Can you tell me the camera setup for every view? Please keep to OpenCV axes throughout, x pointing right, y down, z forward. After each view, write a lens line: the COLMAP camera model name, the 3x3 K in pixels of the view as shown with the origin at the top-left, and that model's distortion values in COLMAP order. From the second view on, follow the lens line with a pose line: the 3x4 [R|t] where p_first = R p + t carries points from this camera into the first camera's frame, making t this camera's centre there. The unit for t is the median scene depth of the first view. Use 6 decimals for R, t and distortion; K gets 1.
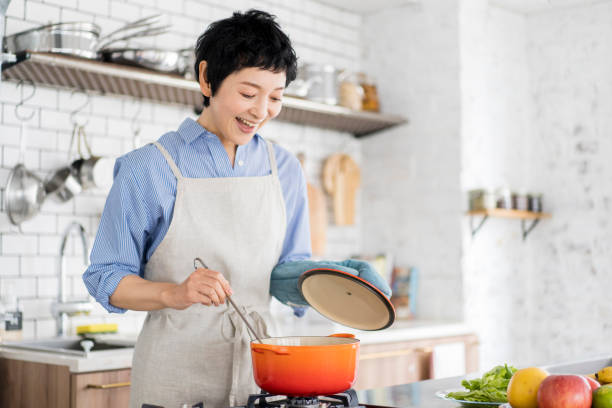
lens RADIAL K [[1030.6, 0, 284.1], [0, 1030.6, 204.3], [0, 0, 1]] dist [-0.014242, -0.160312]
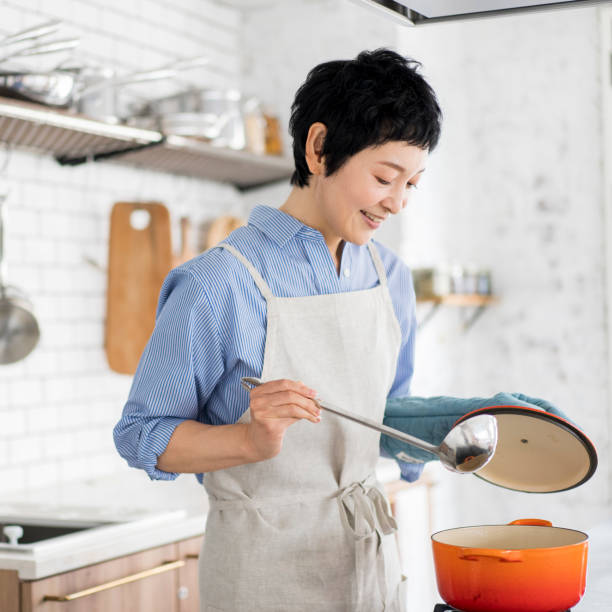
lens RADIAL K [[1504.5, 0, 248.6], [0, 1504.5, 305.5], [0, 0, 1]] dist [-0.013159, -0.167443]
pose [[0.968792, -0.014035, 0.247477, -0.245673], [0.003727, 0.999108, 0.042073, -0.042608], [-0.247846, -0.039837, 0.967980, 0.030272]]
